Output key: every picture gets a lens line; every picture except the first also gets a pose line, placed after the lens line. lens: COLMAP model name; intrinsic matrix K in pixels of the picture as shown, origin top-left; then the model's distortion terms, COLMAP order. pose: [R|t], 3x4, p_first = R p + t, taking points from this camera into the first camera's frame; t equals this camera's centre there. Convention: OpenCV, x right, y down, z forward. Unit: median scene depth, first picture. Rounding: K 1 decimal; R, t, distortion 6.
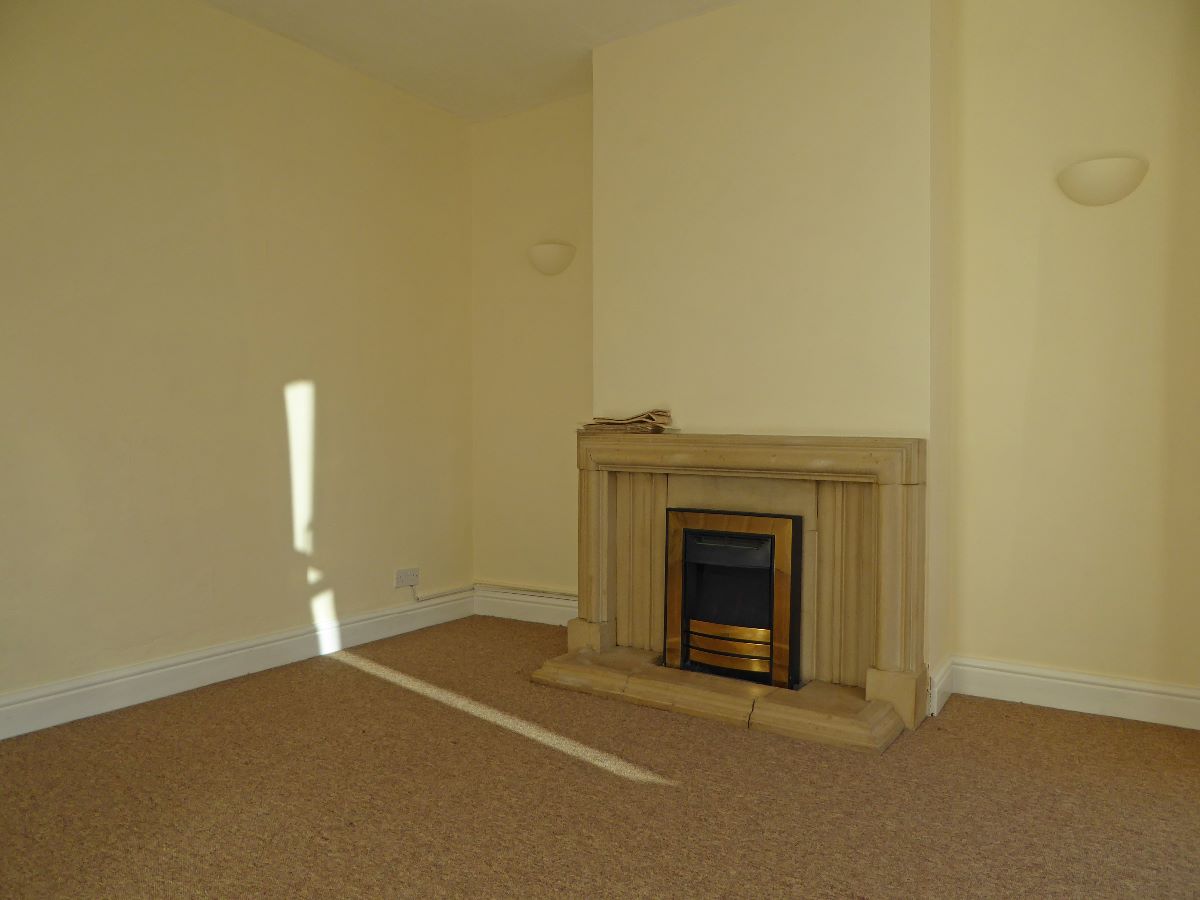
lens RADIAL K [[870.0, 0, 599.3], [0, 870.0, 448.8], [0, 0, 1]] dist [-0.023109, 0.005379]
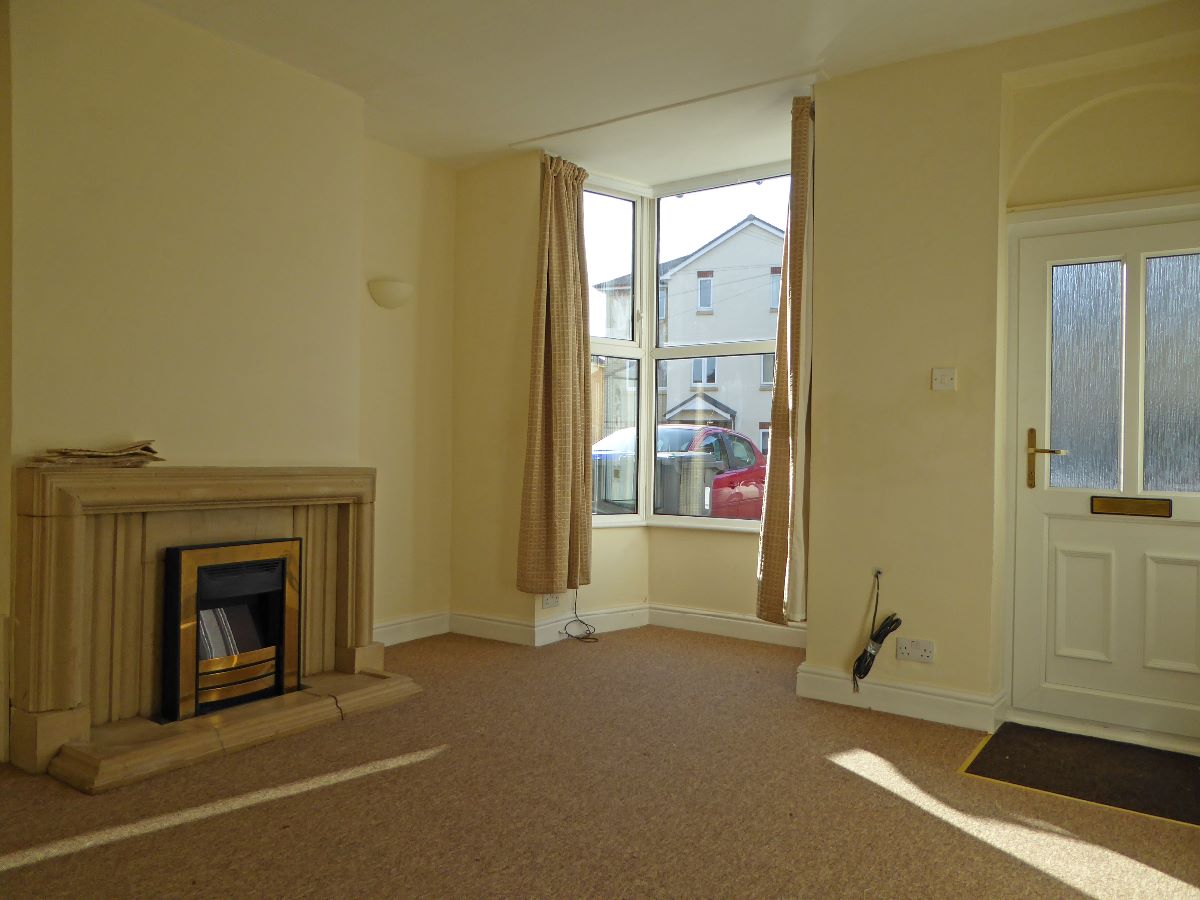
lens RADIAL K [[870.0, 0, 599.5], [0, 870.0, 449.2], [0, 0, 1]] dist [-0.023109, 0.005379]
pose [[0.017293, 0.003925, 0.999843, -0.888426], [0.020307, 0.999785, -0.004276, -0.025232], [-0.999644, 0.020377, 0.017209, 0.571449]]
